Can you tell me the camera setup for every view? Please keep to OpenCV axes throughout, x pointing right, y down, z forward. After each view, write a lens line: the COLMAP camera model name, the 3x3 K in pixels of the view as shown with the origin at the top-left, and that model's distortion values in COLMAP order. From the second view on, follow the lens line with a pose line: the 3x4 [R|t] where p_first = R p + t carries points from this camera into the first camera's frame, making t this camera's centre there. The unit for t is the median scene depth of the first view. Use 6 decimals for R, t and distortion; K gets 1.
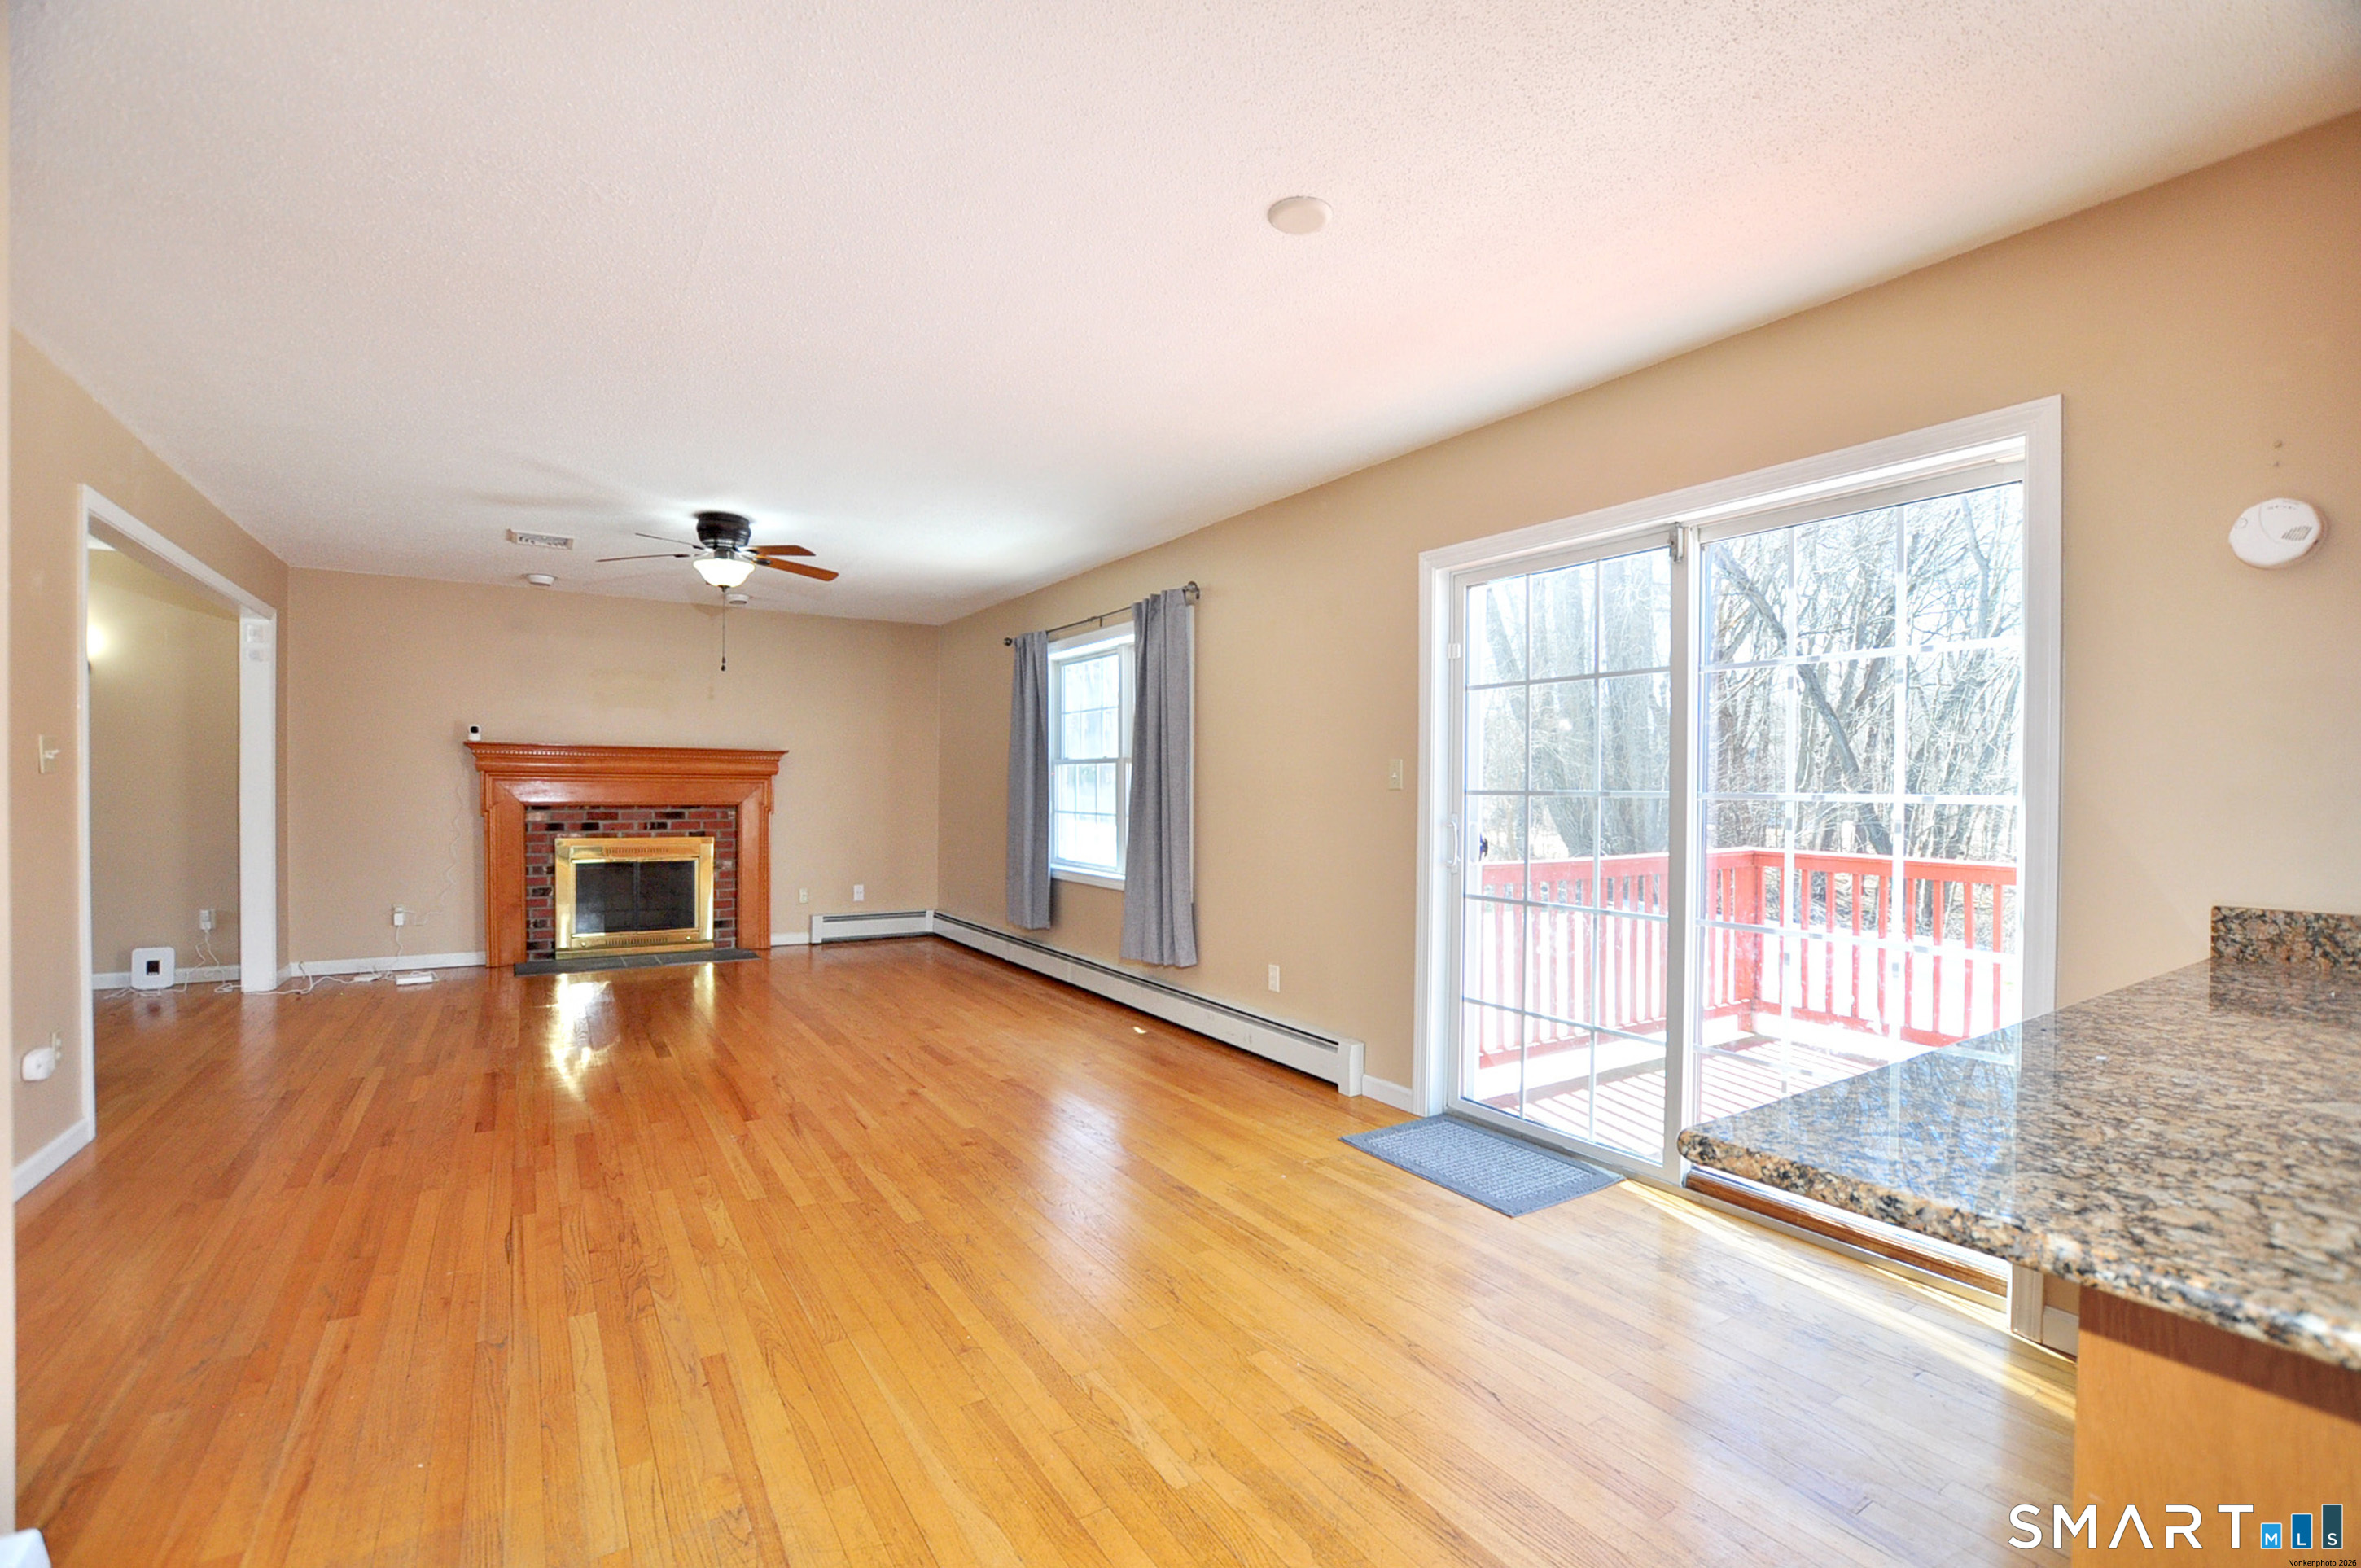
lens RADIAL K [[1036.7, 0, 1192.0], [0, 1036.7, 796.7], [0, 0, 1]] dist [-0.030739, 0.002905]
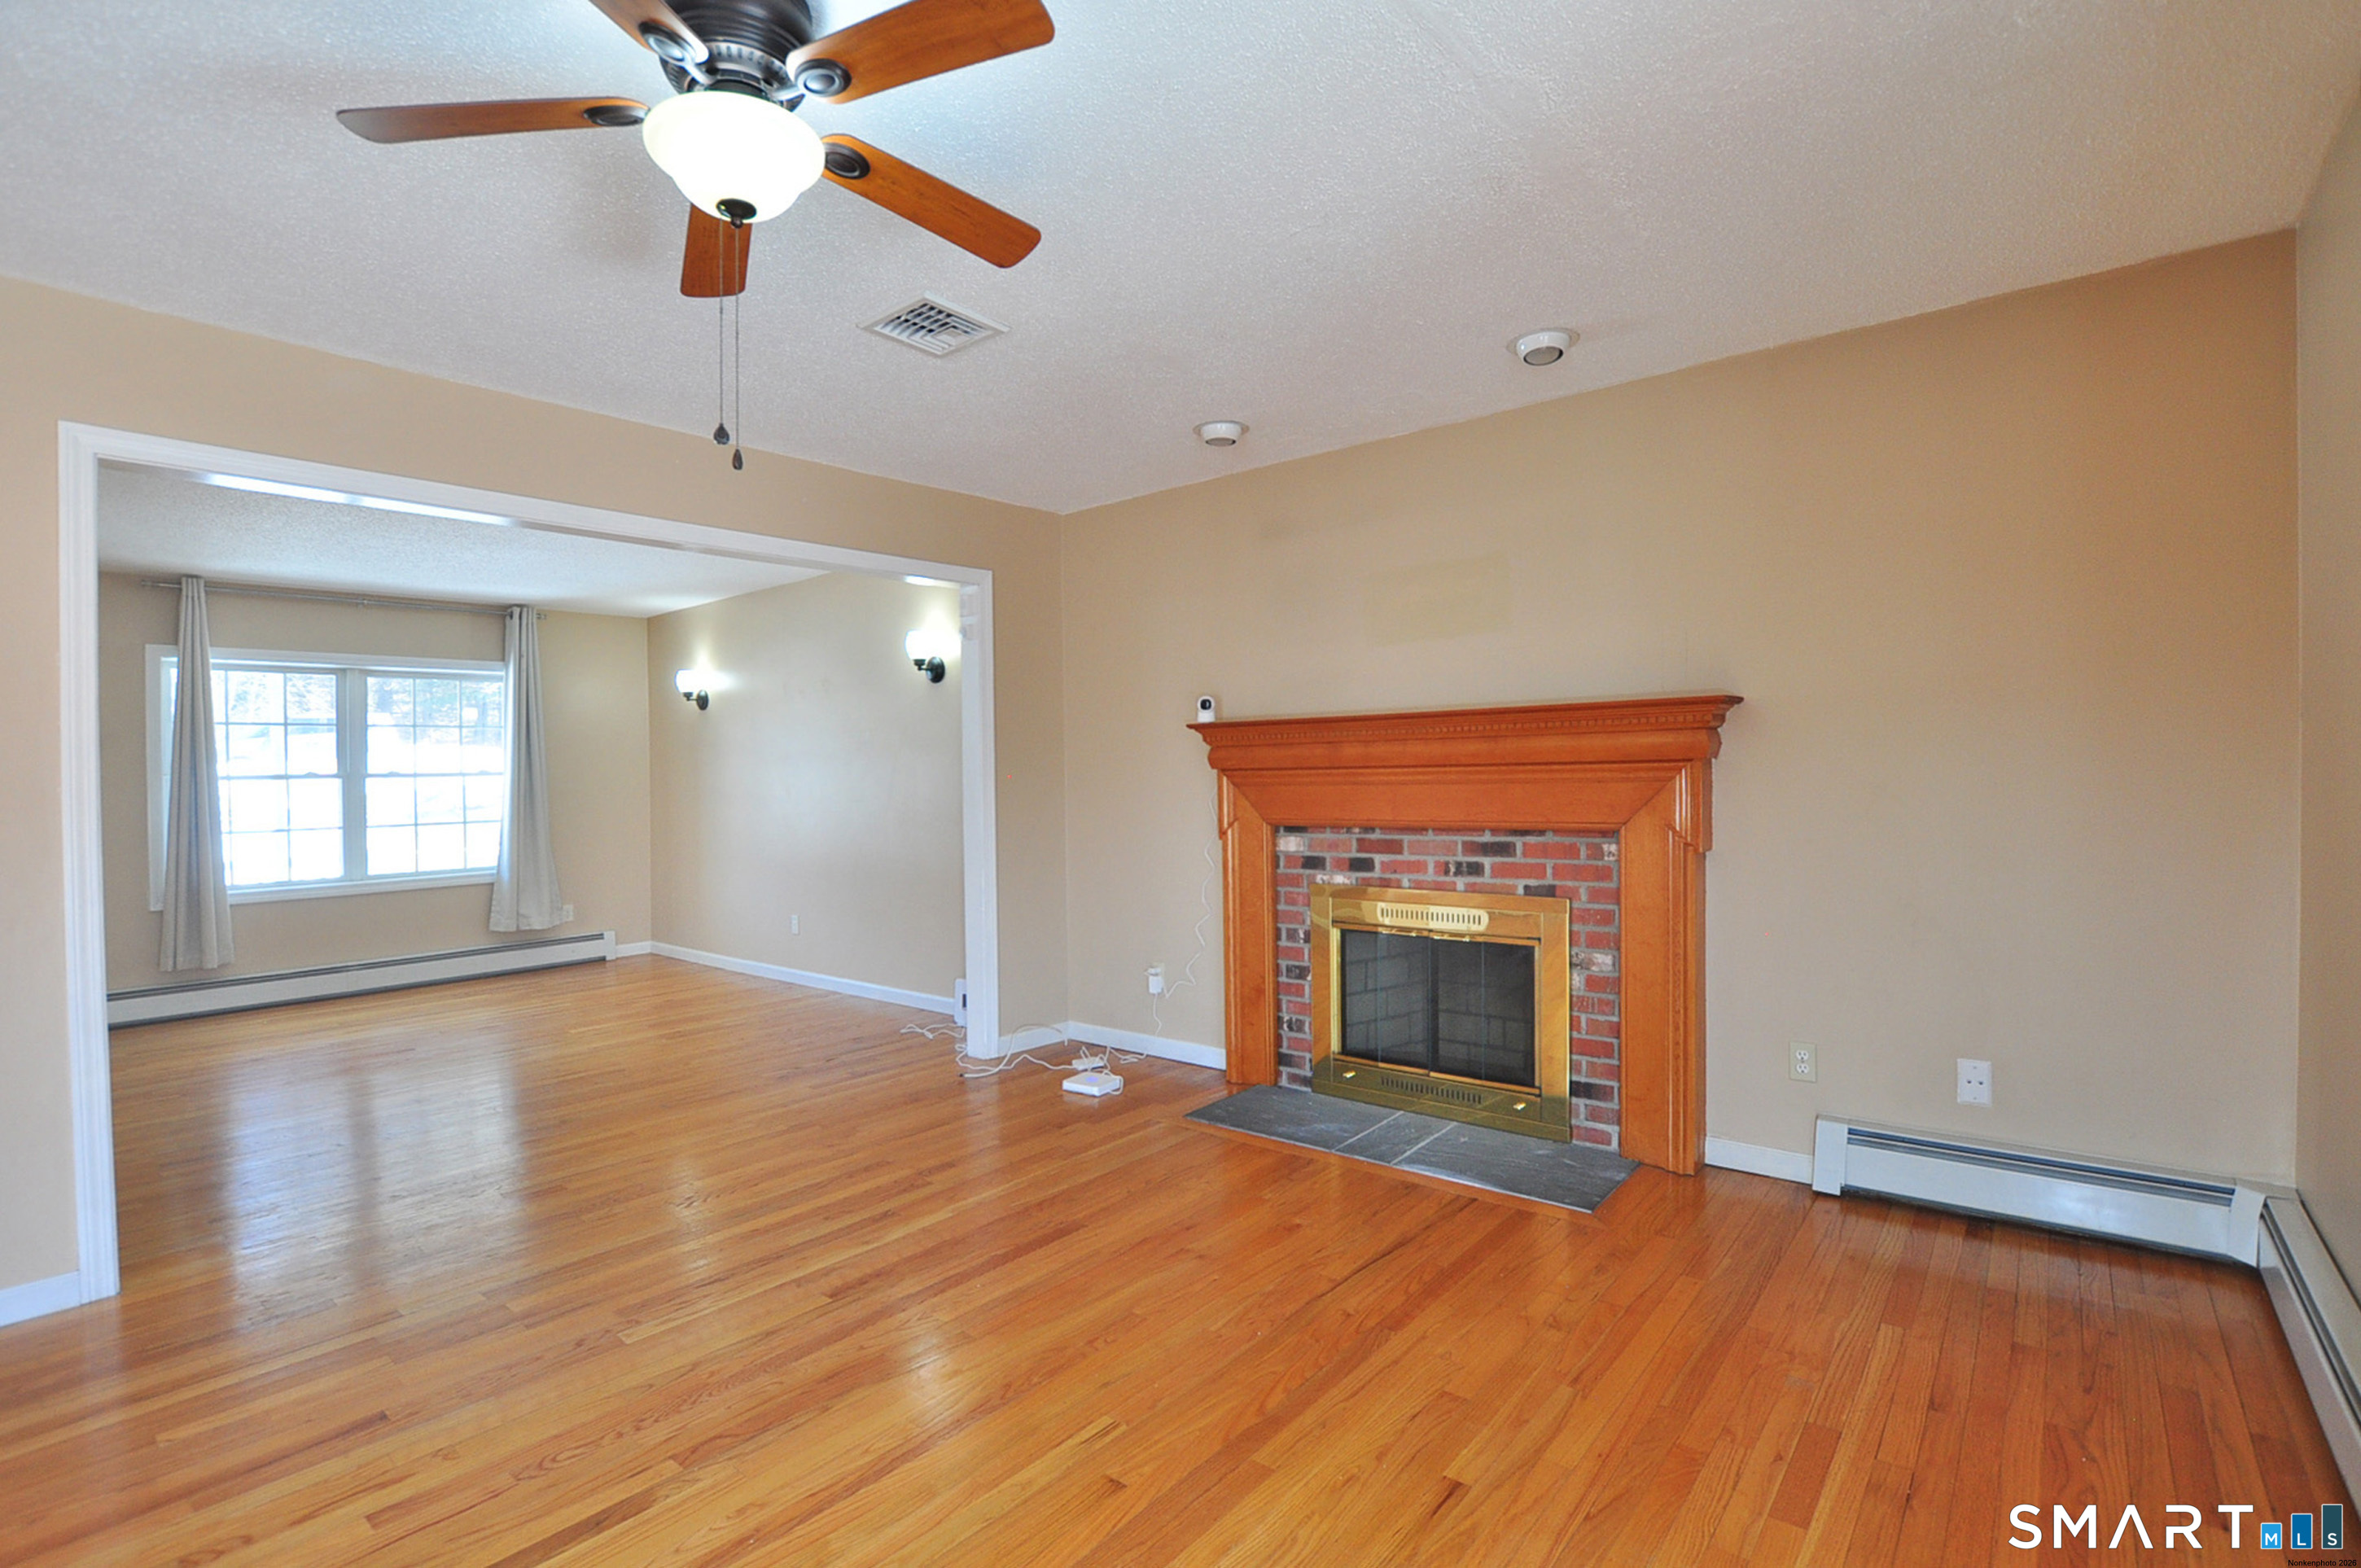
lens RADIAL K [[1095.4, 0, 1123.9], [0, 1095.4, 810.7], [0, 0, 1]] dist [-0.022254, 0.000819]
pose [[0.276256, 0.013407, -0.960991, -0.079602], [0.012862, 0.999762, 0.017645, -0.017306], [0.960998, -0.017234, 0.276017, 1.027965]]
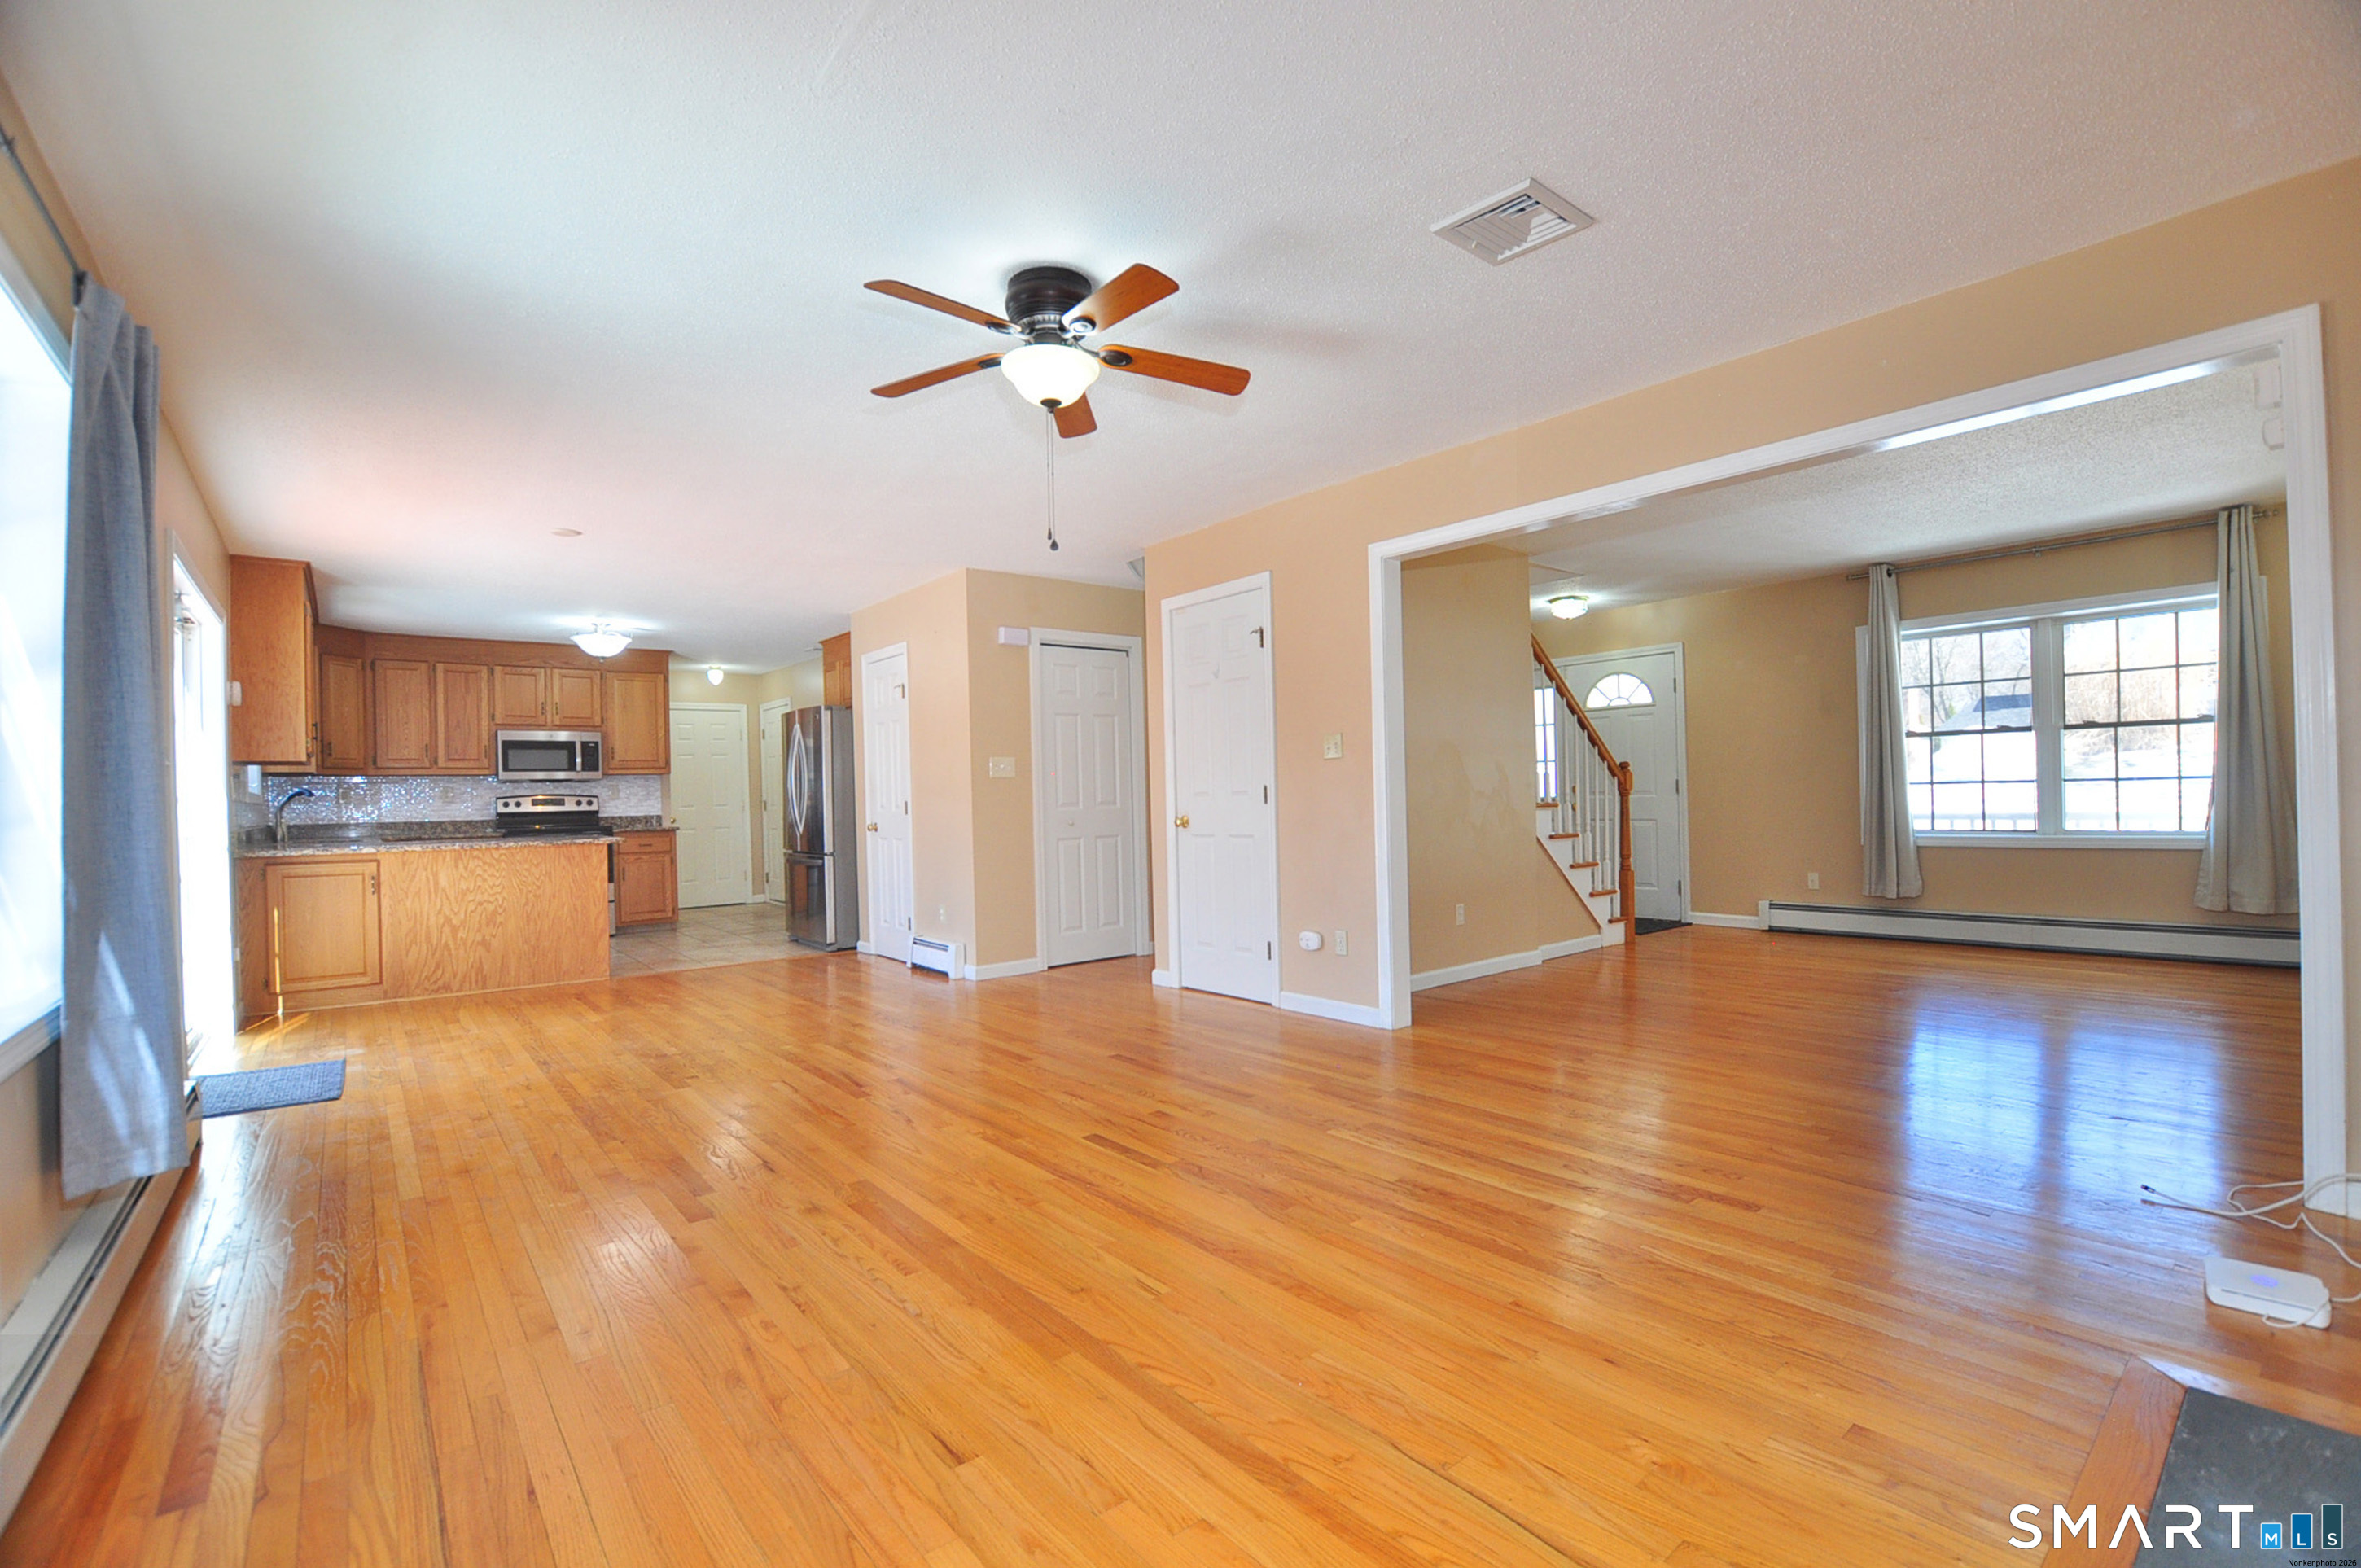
lens RADIAL K [[1036.7, 0, 1192.0], [0, 1036.7, 796.7], [0, 0, 1]] dist [-0.030739, 0.002905]
pose [[-0.992637, 0.014575, -0.120246, -0.465813], [0.013330, 0.999849, 0.011151, 0.008808], [0.120390, 0.009466, -0.992682, 1.603947]]
